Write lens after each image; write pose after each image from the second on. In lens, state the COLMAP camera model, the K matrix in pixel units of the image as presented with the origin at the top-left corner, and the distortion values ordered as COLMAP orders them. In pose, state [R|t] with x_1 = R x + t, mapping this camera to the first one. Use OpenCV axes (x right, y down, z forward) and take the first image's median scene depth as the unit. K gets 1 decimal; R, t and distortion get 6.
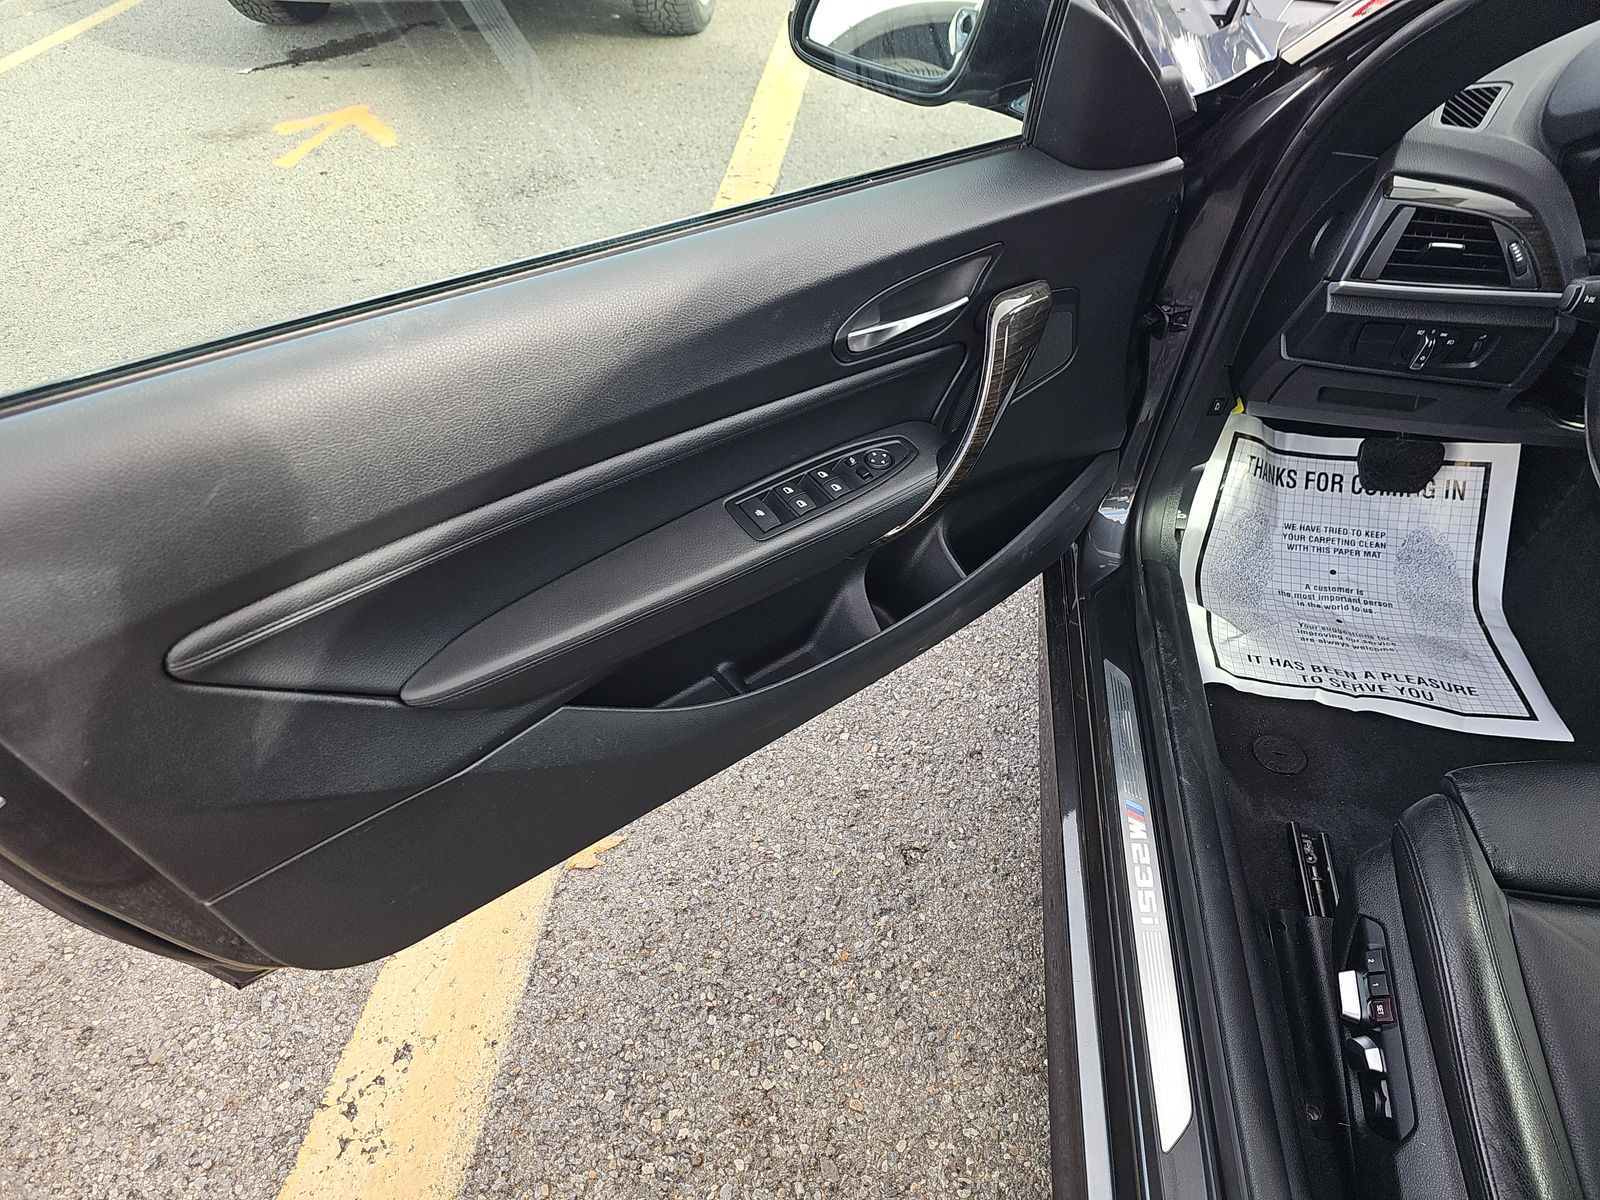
lens RADIAL K [[1070.6, 0, 800.0], [0, 1070.6, 600.0], [0, 0, 1]] dist [0.049525, -0.045150]
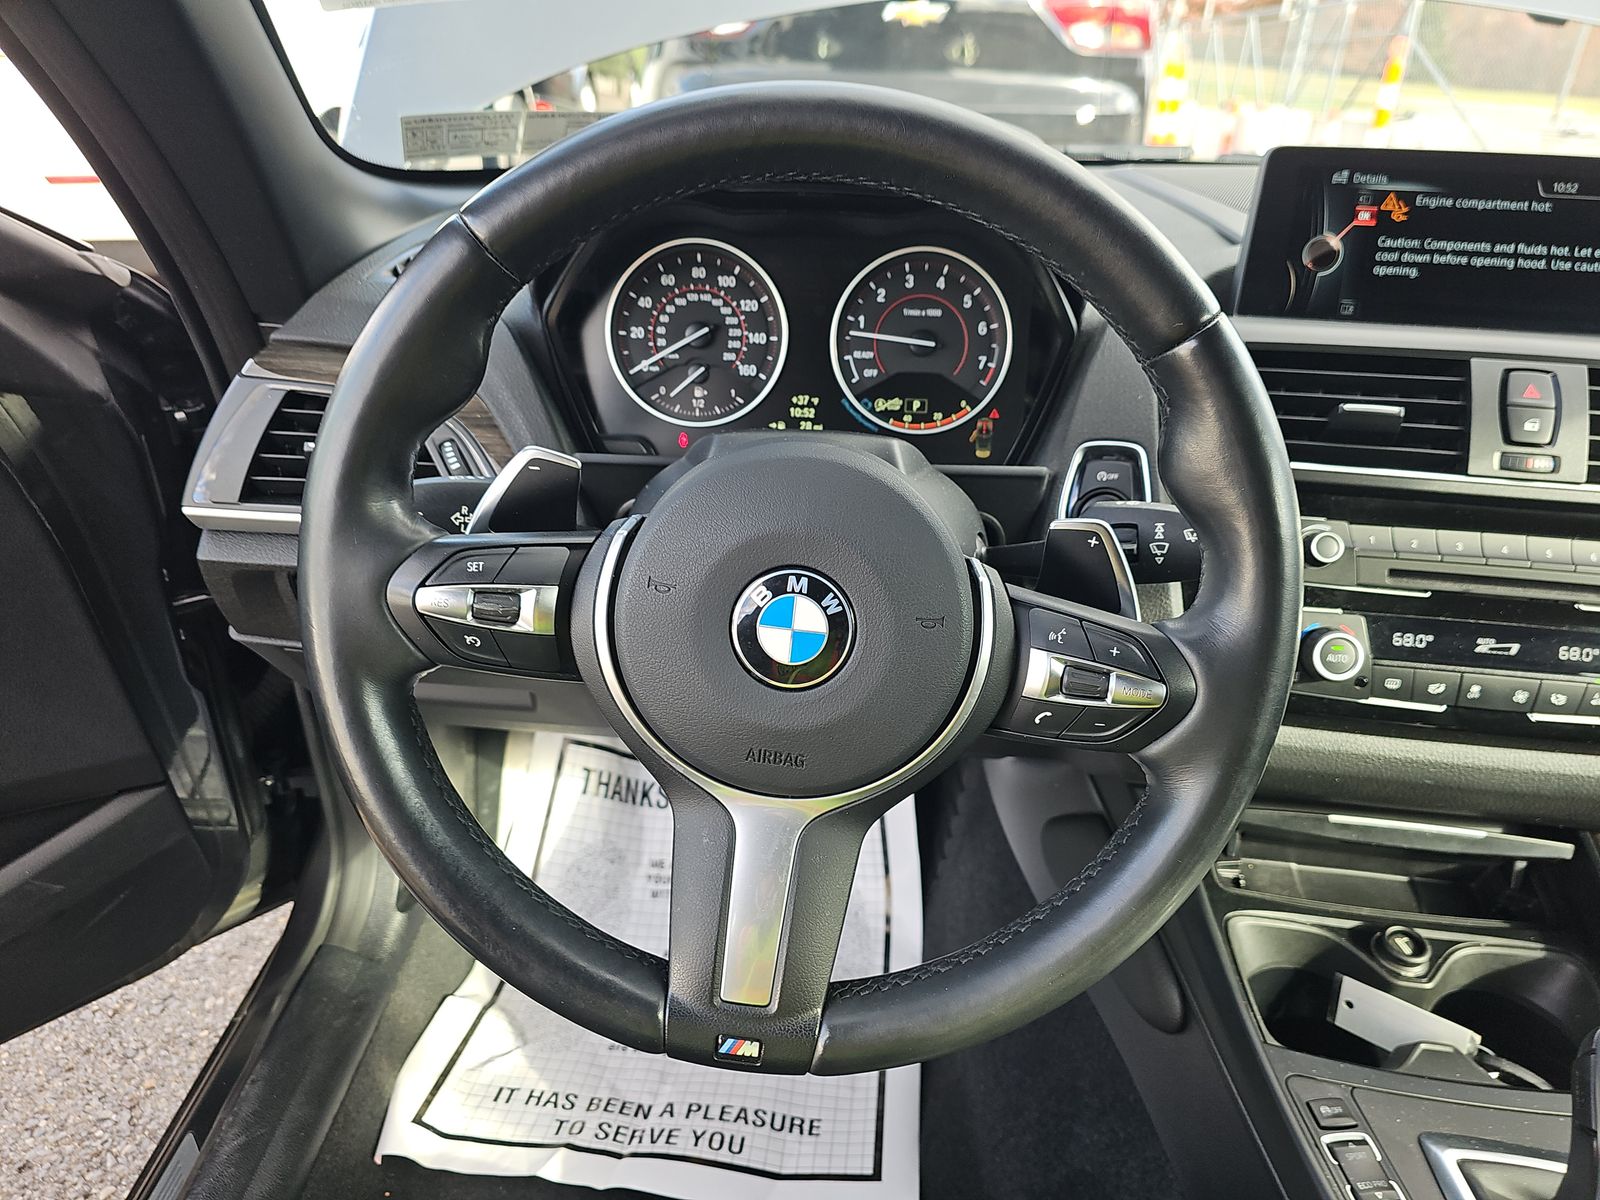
lens RADIAL K [[1088.4, 0, 803.6], [0, 1088.4, 599.3], [0, 0, 1]] dist [0.043660, -0.048994]
pose [[0.992837, -0.026744, 0.116447, 0.512609], [0.056783, 0.963142, -0.262934, -0.045103], [-0.105123, 0.267662, 0.957761, 0.271197]]
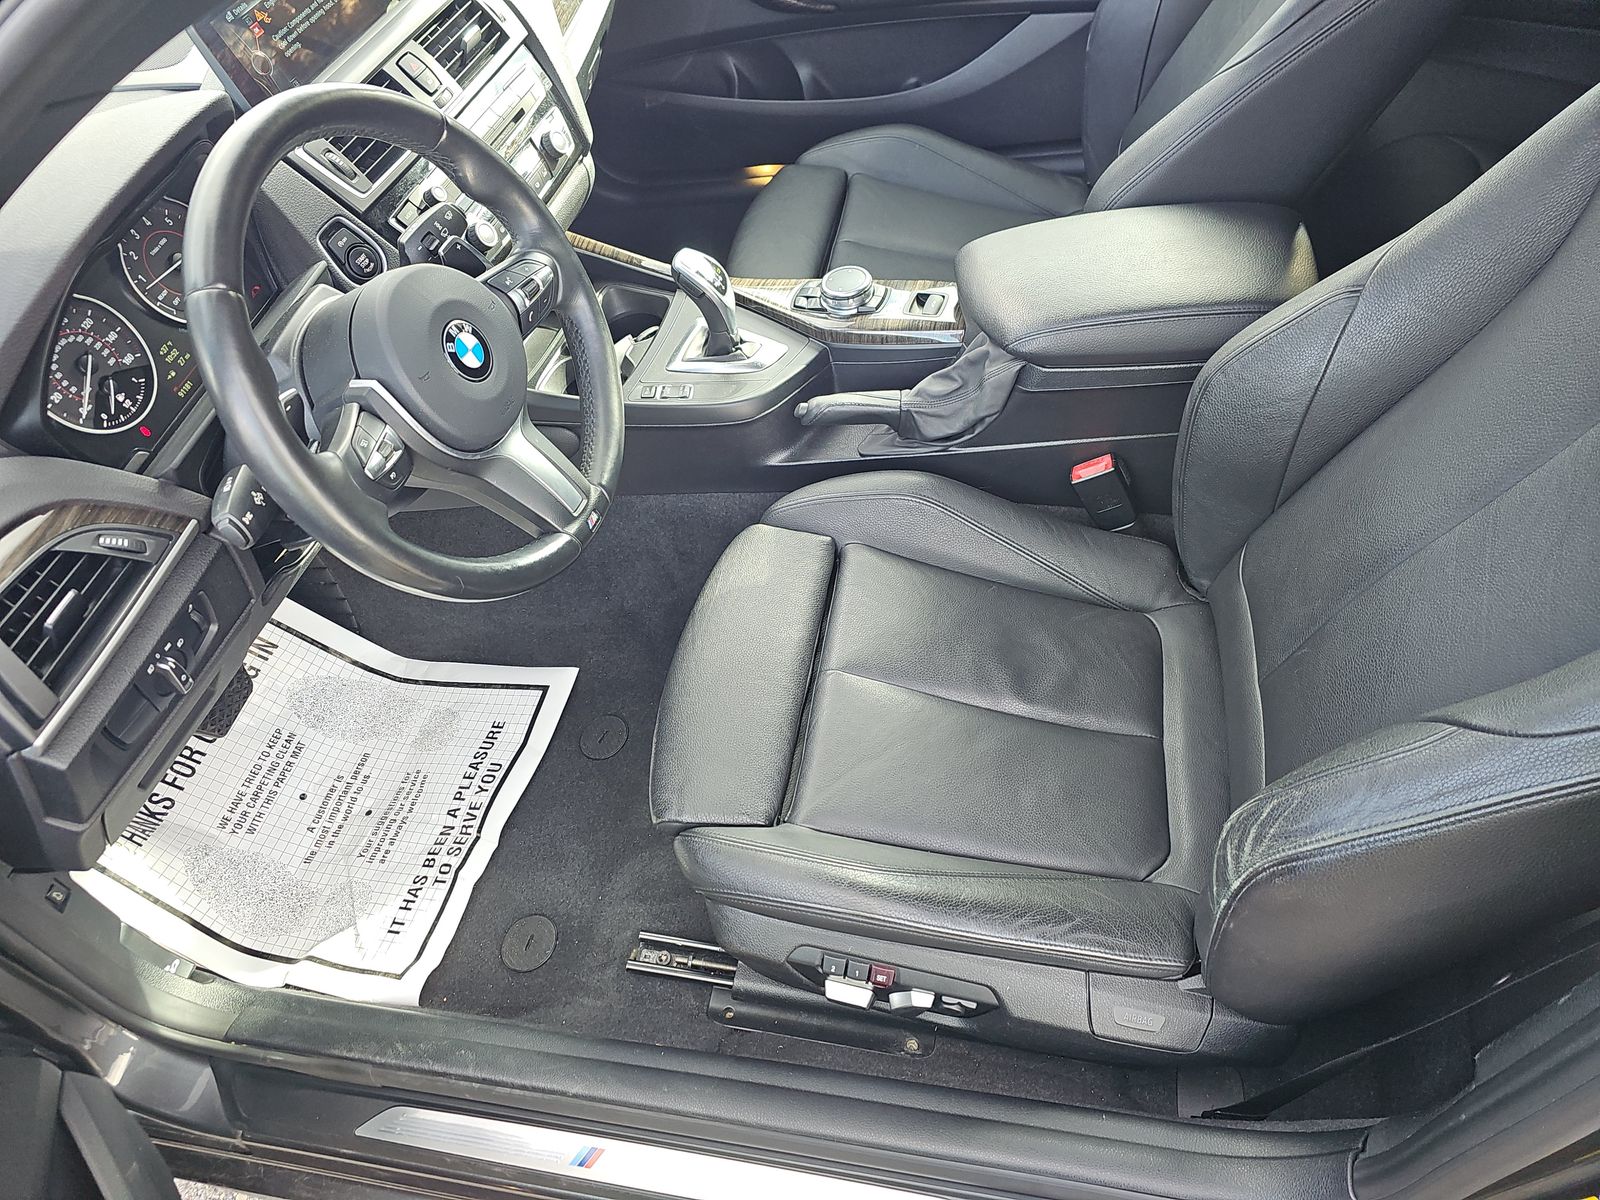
lens RADIAL K [[1070.6, 0, 800.0], [0, 1070.6, 600.0], [0, 0, 1]] dist [0.049525, -0.045150]
pose [[0.059022, -0.781701, 0.620854, 0.112552], [0.796345, 0.411903, 0.442911, -0.166881], [-0.601955, 0.468273, 0.646815, 0.142255]]
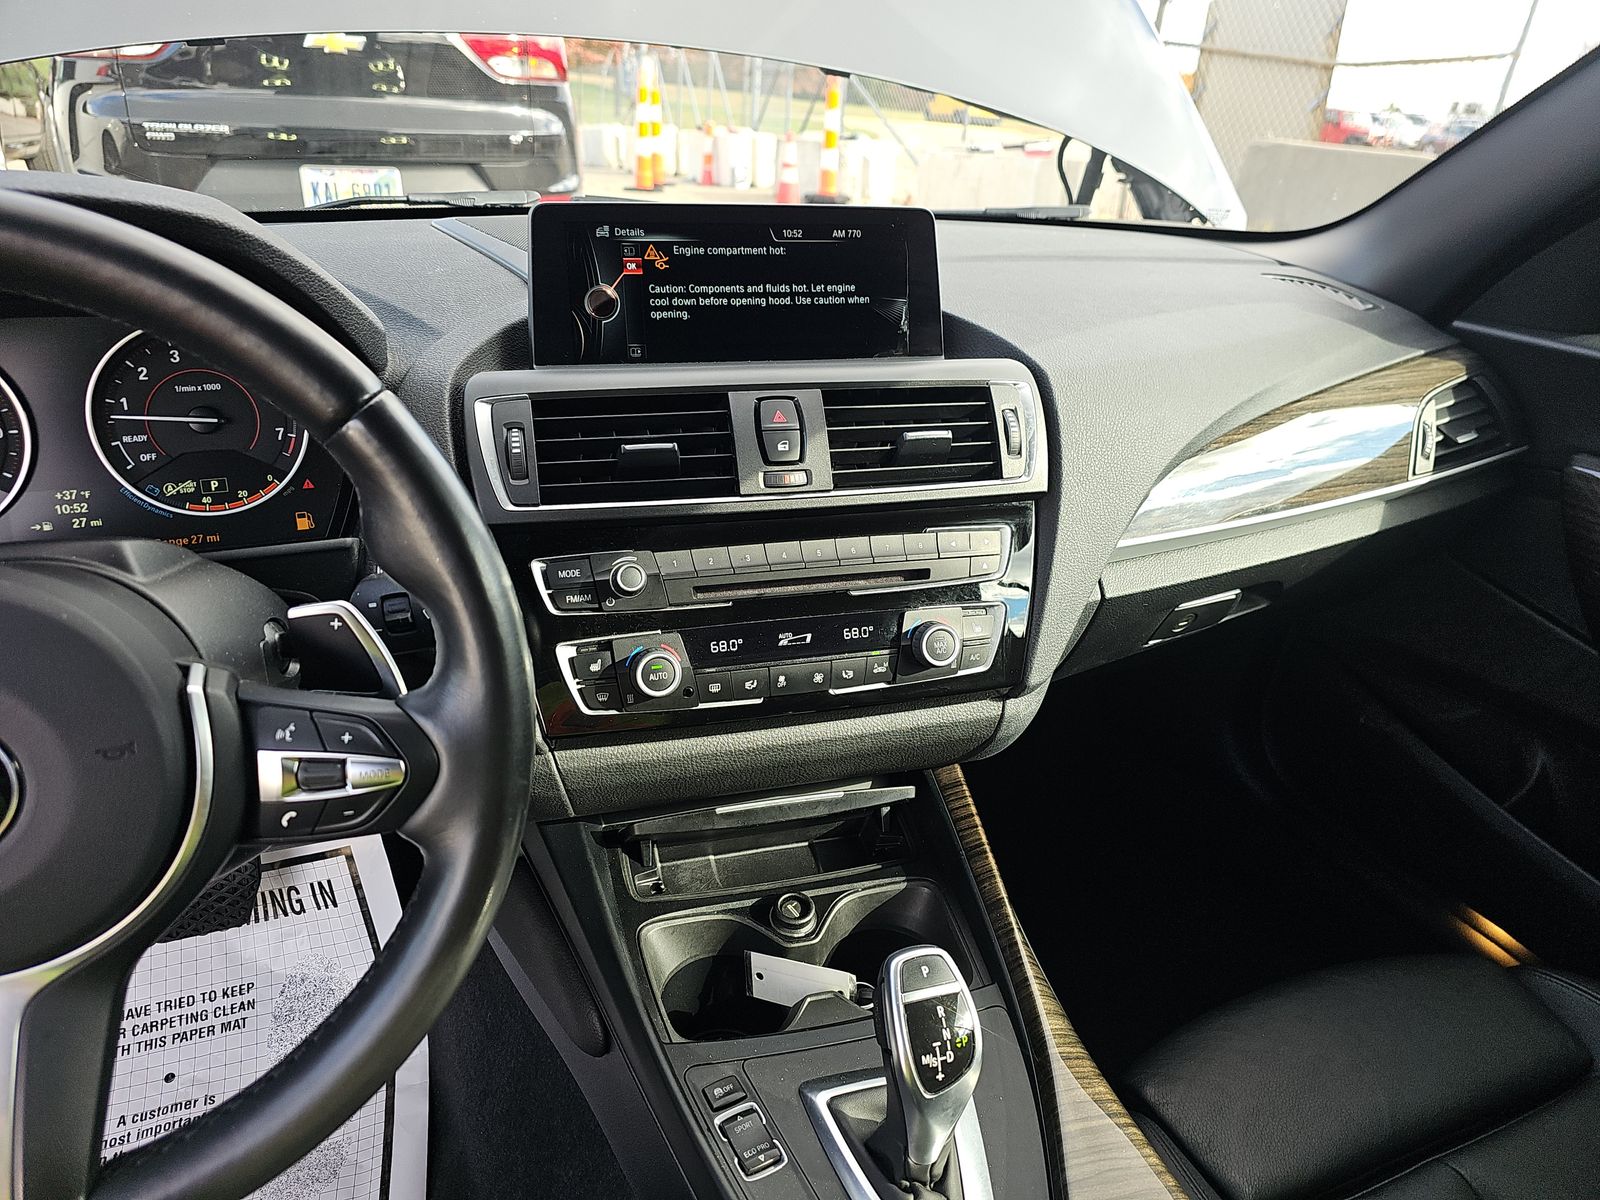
lens RADIAL K [[1079.1, 0, 797.7], [0, 1079.1, 594.4], [0, 0, 1]] dist [0.080231, -0.082783]
pose [[0.865962, -0.182567, 0.465596, 0.601049], [0.308572, 0.927697, -0.210149, -0.041770], [-0.393565, 0.325651, 0.859685, 0.240828]]
